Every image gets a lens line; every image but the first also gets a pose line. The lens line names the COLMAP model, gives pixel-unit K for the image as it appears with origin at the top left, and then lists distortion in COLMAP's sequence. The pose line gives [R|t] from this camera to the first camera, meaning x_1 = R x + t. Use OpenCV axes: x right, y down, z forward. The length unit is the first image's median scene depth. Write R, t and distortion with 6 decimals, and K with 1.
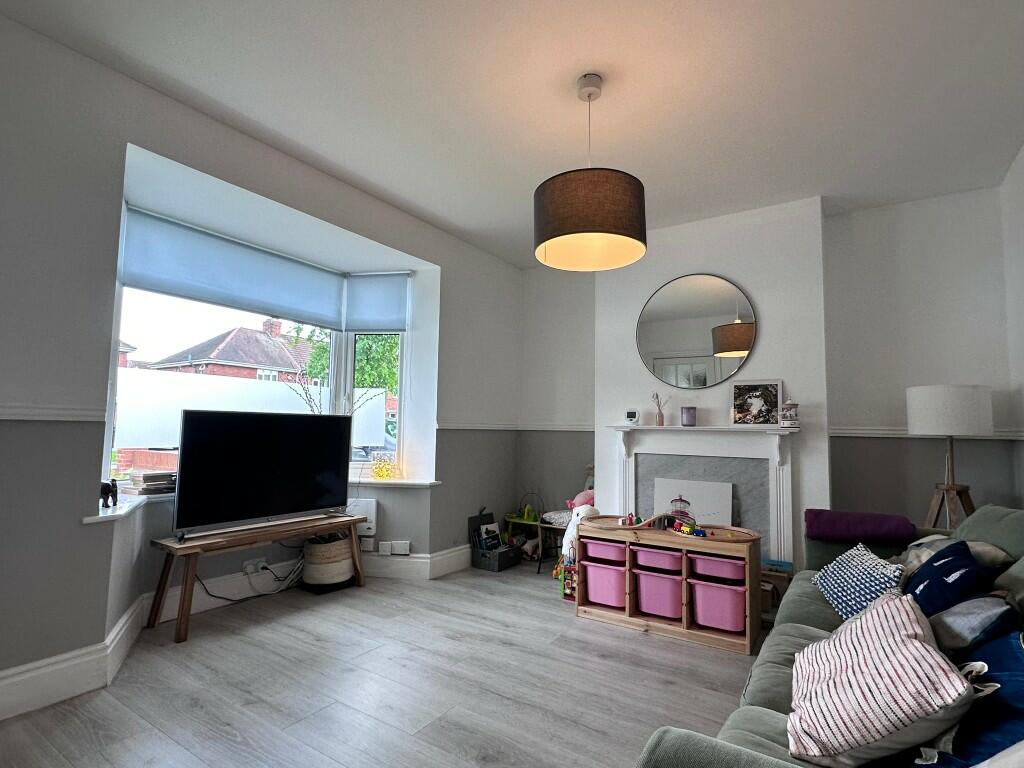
lens RADIAL K [[523.2, 0, 512.0], [0, 523.2, 384.0], [0, 0, 1]] dist [-0.004668, 0.000059]
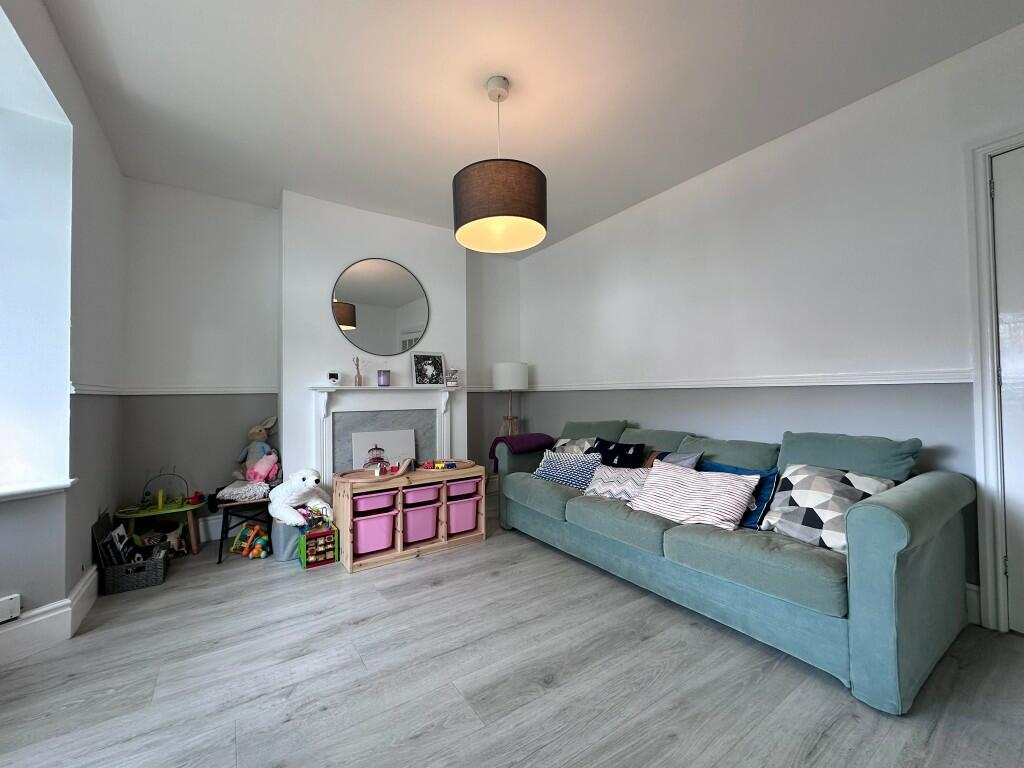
lens RADIAL K [[411.9, 0, 512.0], [0, 411.9, 384.0], [0, 0, 1]] dist [0.000037, -0.000016]
pose [[0.382049, -0.001238, 0.924141, -0.452293], [-0.060417, 0.997826, 0.026314, 0.035191], [-0.922165, -0.065887, 0.381143, 0.396862]]
